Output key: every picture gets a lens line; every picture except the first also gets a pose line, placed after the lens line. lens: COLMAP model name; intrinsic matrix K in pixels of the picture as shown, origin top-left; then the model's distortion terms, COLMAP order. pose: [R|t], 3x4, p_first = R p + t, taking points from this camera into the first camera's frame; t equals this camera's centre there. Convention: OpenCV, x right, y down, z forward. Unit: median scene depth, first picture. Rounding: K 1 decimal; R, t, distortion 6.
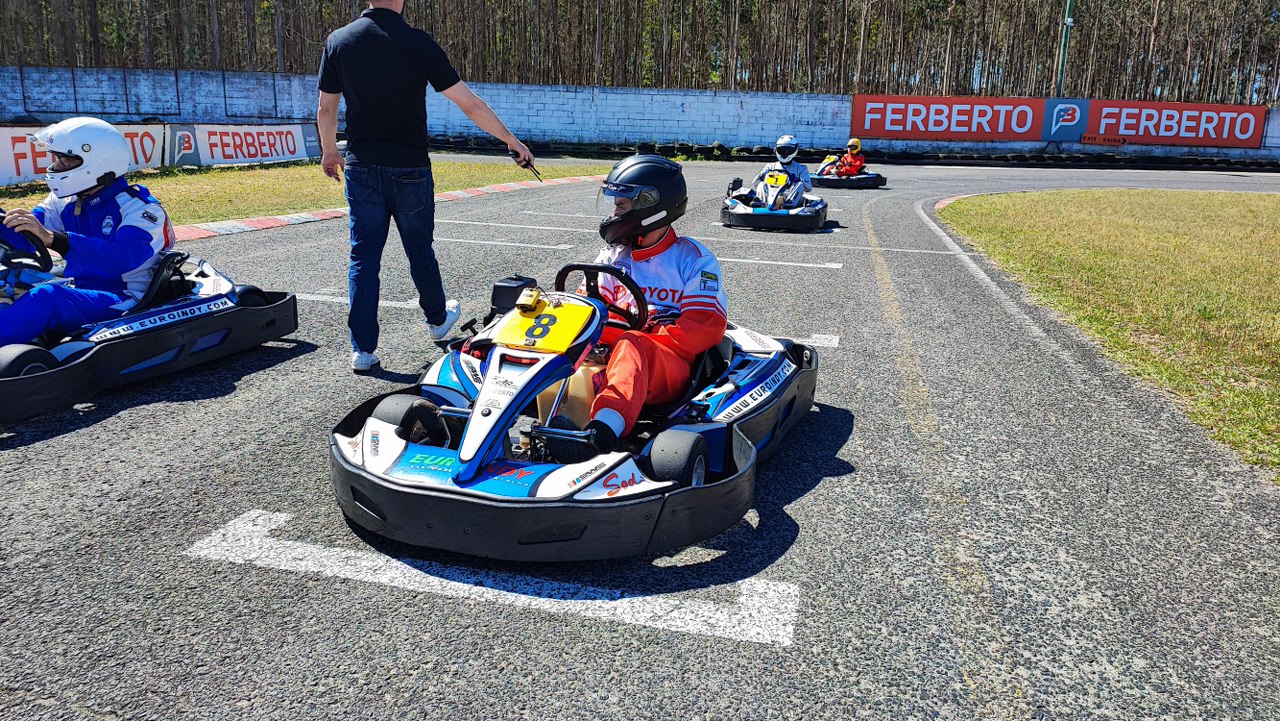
lens RADIAL K [[933.9, 0, 639.7], [0, 933.9, 363.7], [0, 0, 1]] dist [0.060804, -0.071436]
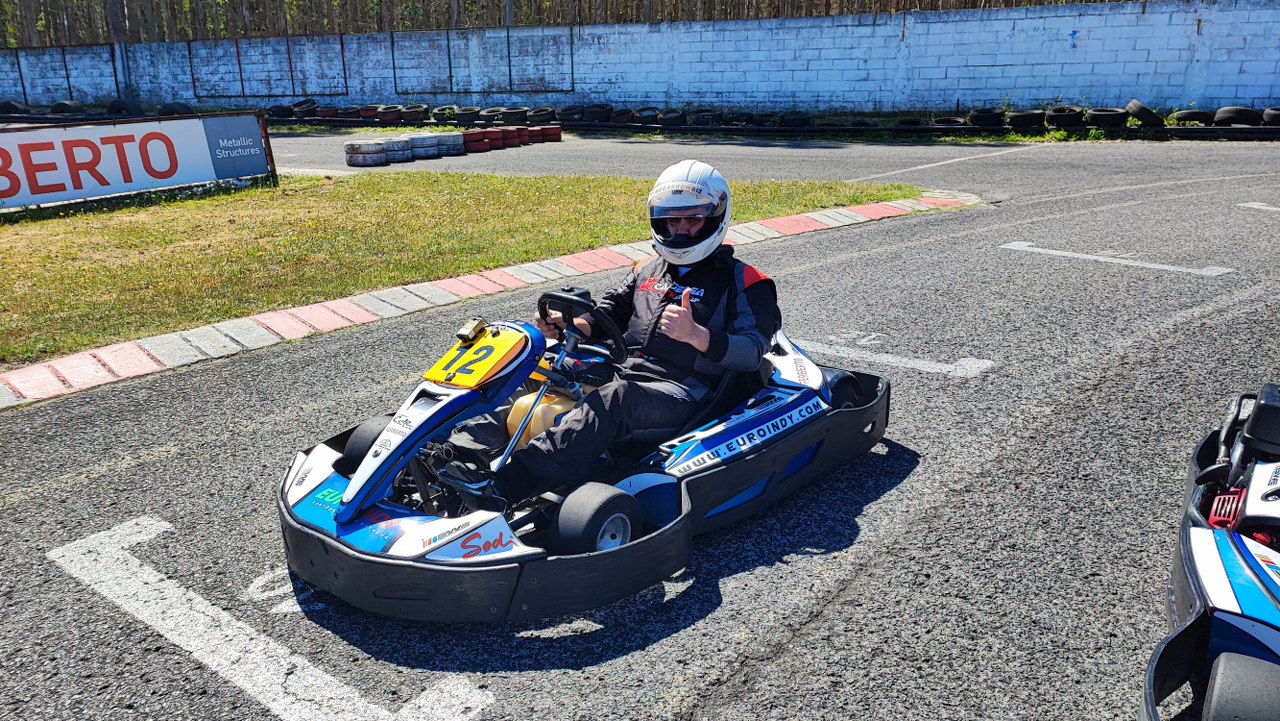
lens RADIAL K [[933.9, 0, 635.1], [0, 933.9, 356.7], [0, 0, 1]] dist [0.060804, -0.071436]
pose [[0.909179, 0.073879, -0.409799, 0.053377], [-0.057635, 0.996989, 0.051870, -0.104090], [0.412398, -0.023540, 0.910700, 0.395729]]
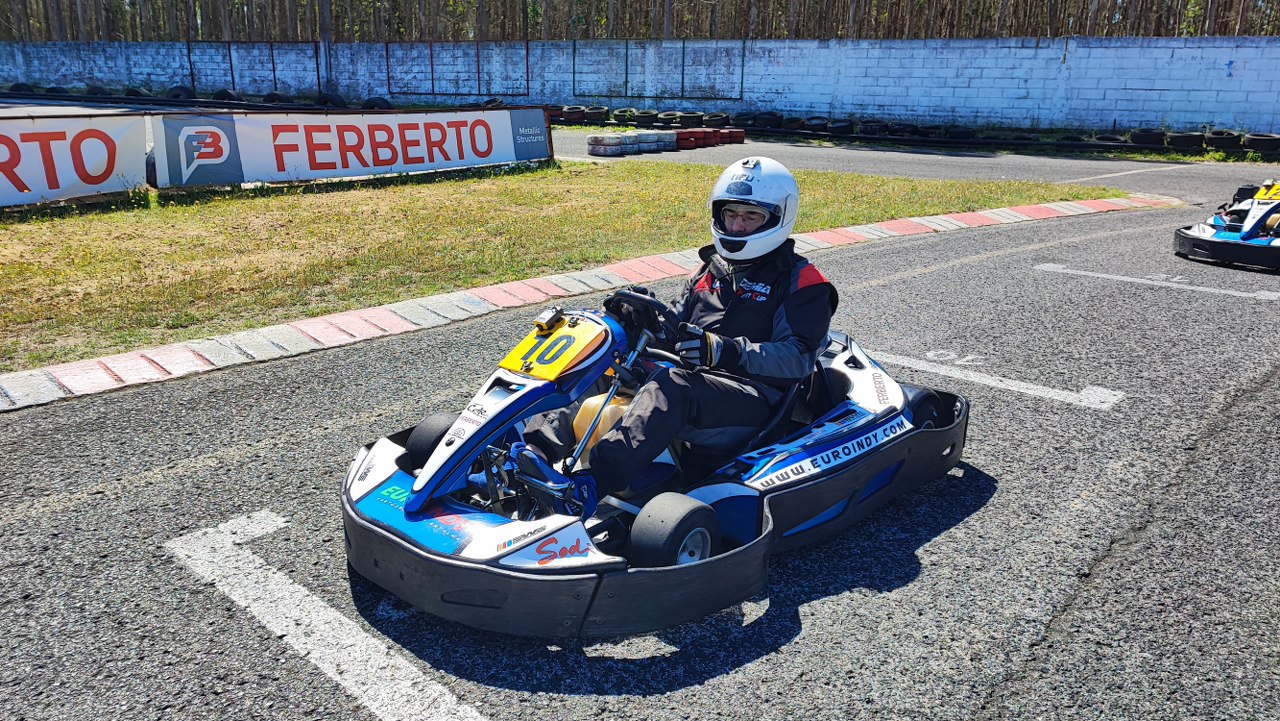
lens RADIAL K [[933.9, 0, 631.5], [0, 933.9, 354.6], [0, 0, 1]] dist [0.060804, -0.071436]
pose [[0.870641, 0.121078, -0.476785, 0.023631], [-0.112667, 0.992553, 0.046318, -0.081491], [0.478842, 0.013392, 0.877799, 0.307934]]
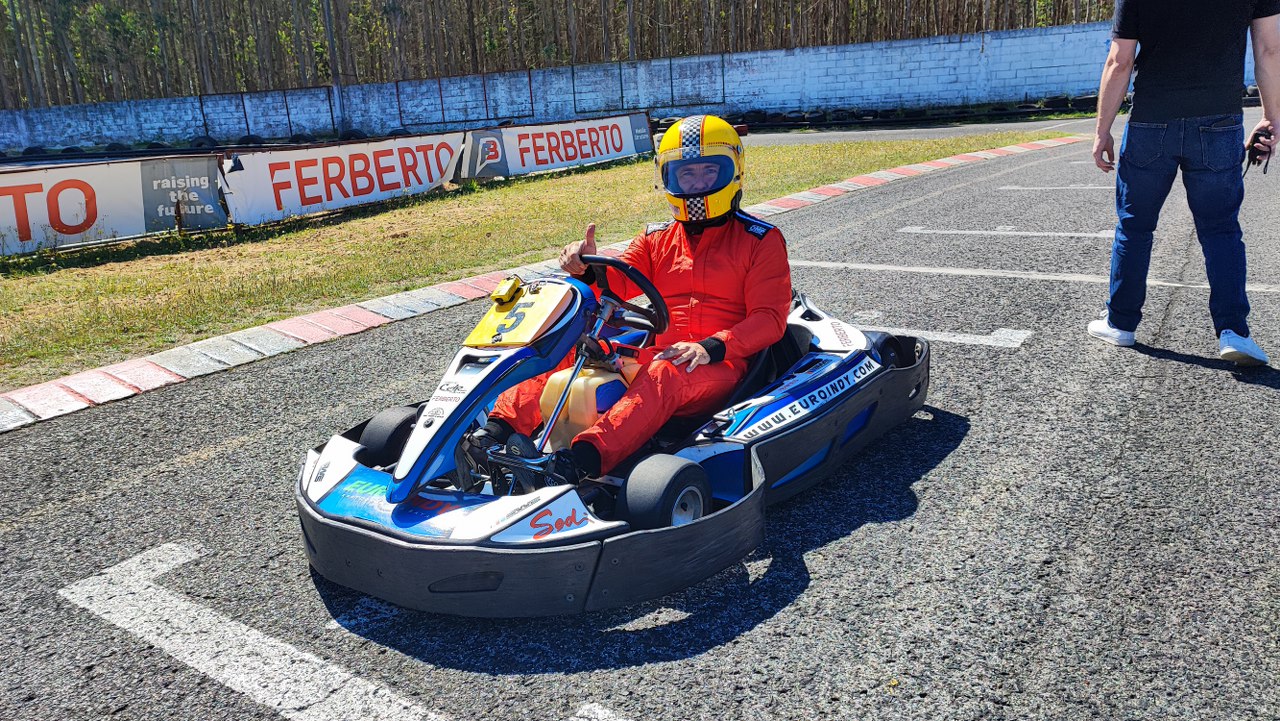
lens RADIAL K [[933.9, 0, 631.3], [0, 933.9, 356.1], [0, 0, 1]] dist [0.060804, -0.071436]
pose [[0.925688, 0.010147, -0.378153, -0.020163], [-0.002890, 0.999801, 0.019753, -0.032747], [0.378278, -0.017192, 0.925532, 0.130505]]
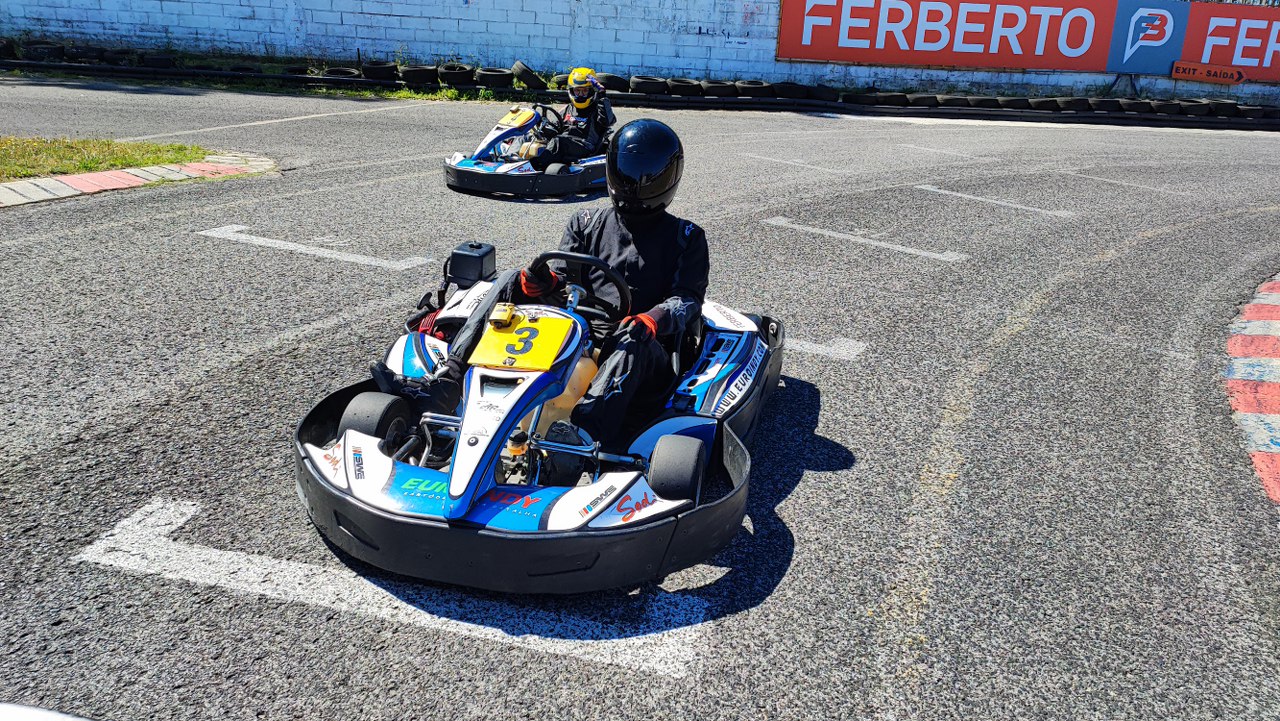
lens RADIAL K [[933.9, 0, 647.1], [0, 933.9, 349.5], [0, 0, 1]] dist [0.060804, -0.071436]
pose [[0.996942, -0.001861, 0.078125, 0.106603], [-0.004273, 0.996922, 0.078277, -0.115672], [-0.078030, -0.078371, 0.993866, 0.451326]]
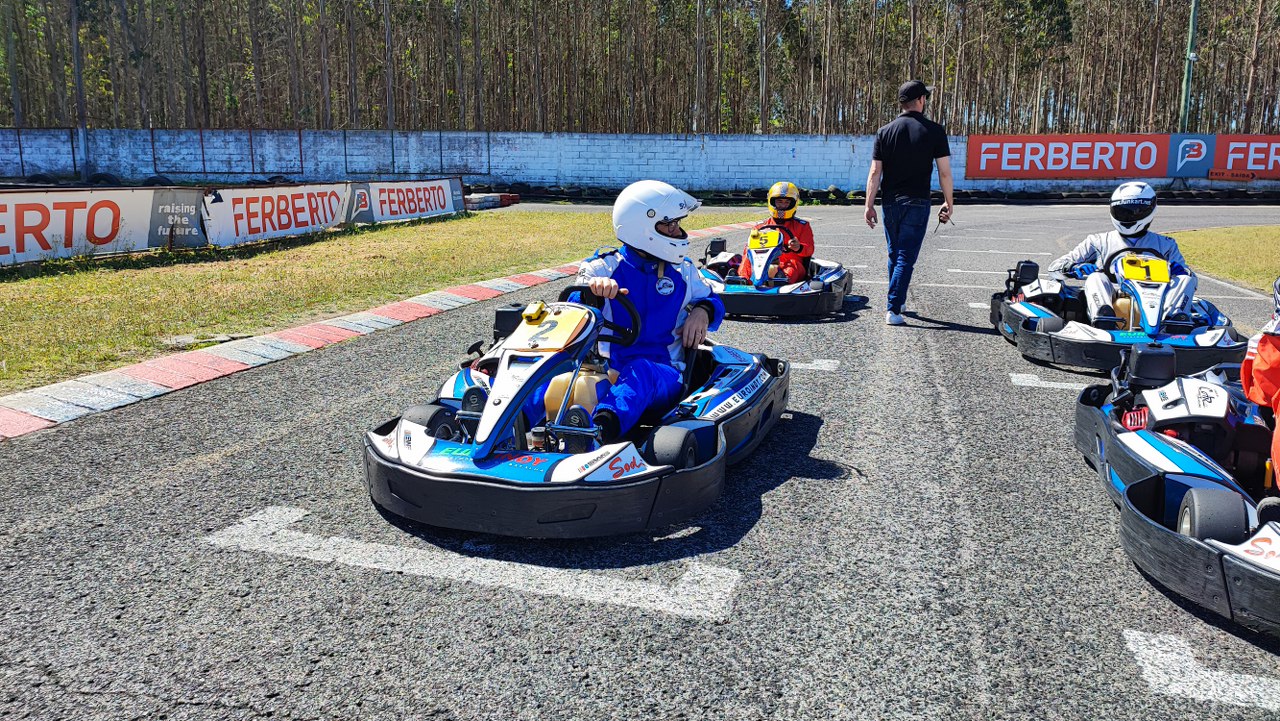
lens RADIAL K [[933.9, 0, 638.0], [0, 933.9, 362.6], [0, 0, 1]] dist [0.060804, -0.071436]
pose [[0.998288, -0.011721, -0.057310, -0.064635], [0.008955, 0.998793, -0.048285, -0.004046], [0.057806, 0.047689, 0.997188, 0.008722]]
